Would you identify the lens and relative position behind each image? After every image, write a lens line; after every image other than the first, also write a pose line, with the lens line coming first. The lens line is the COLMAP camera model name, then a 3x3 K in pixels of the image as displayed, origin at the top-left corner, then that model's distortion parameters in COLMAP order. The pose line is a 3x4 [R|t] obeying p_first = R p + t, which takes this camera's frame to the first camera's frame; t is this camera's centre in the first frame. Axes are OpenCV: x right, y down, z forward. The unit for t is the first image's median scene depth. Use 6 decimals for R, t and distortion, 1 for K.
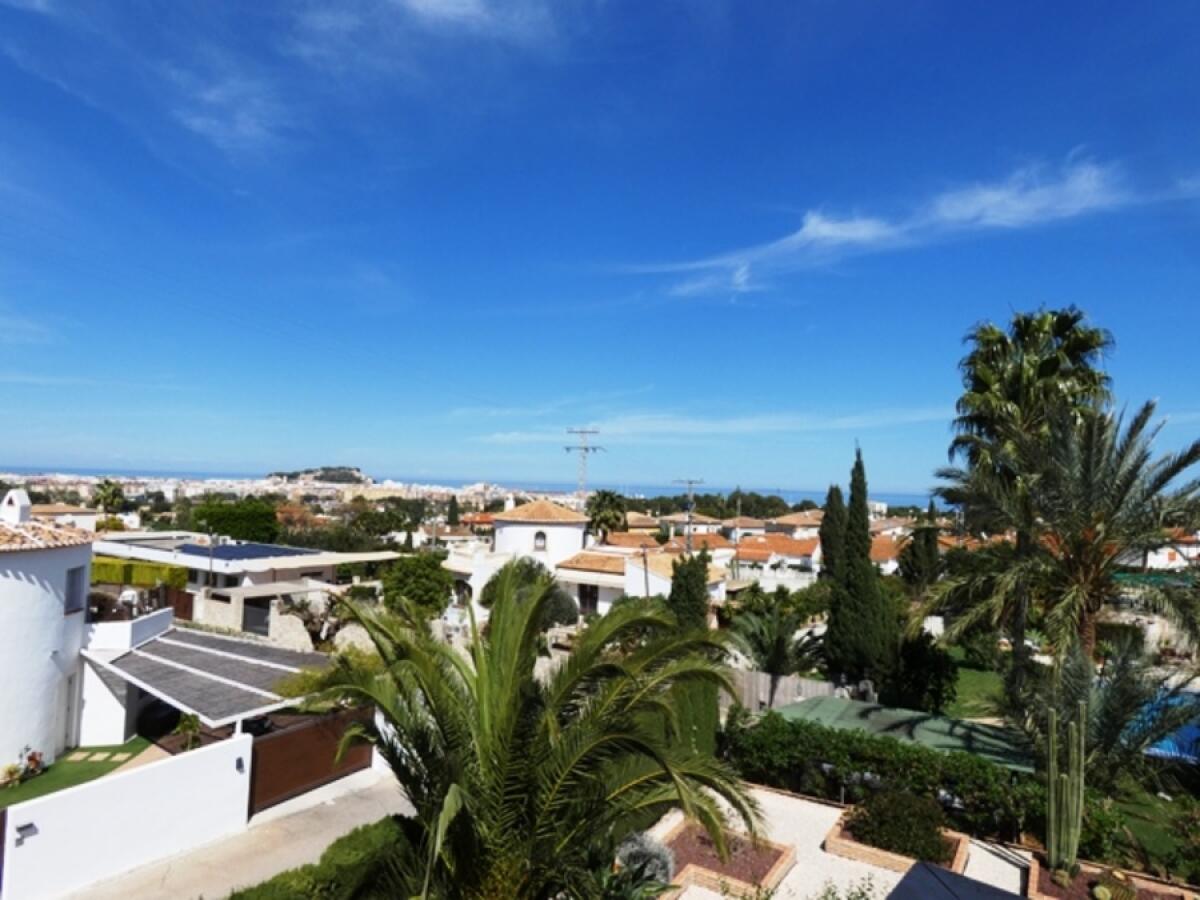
lens RADIAL K [[723.5, 0, 598.0], [0, 723.5, 452.8], [0, 0, 1]] dist [-0.007331, -0.000956]
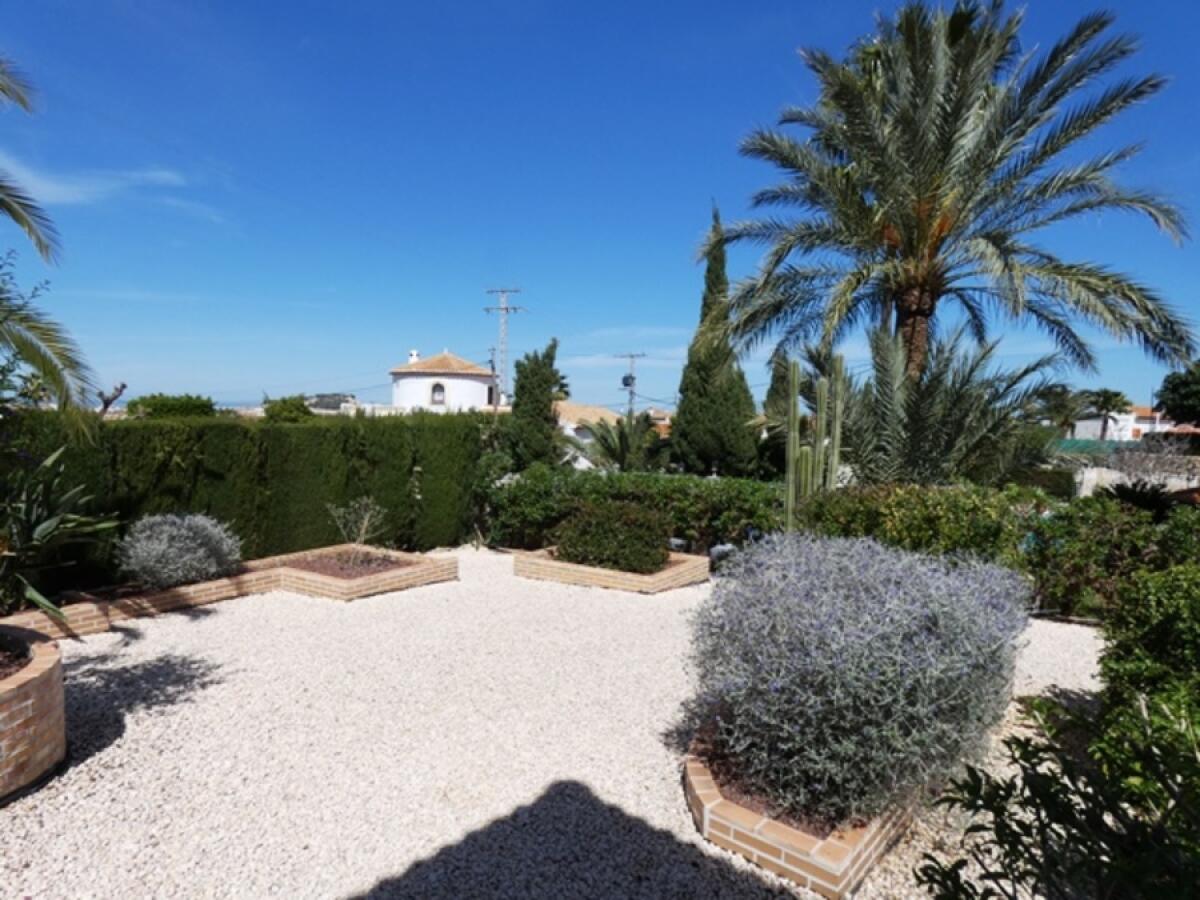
lens RADIAL K [[723.5, 0, 602.4], [0, 723.5, 447.8], [0, 0, 1]] dist [-0.007331, -0.000956]
pose [[0.999913, -0.010066, 0.008497, 0.121164], [0.009209, 0.995383, 0.095543, 0.104439], [-0.009419, -0.095456, 0.995389, 0.076849]]
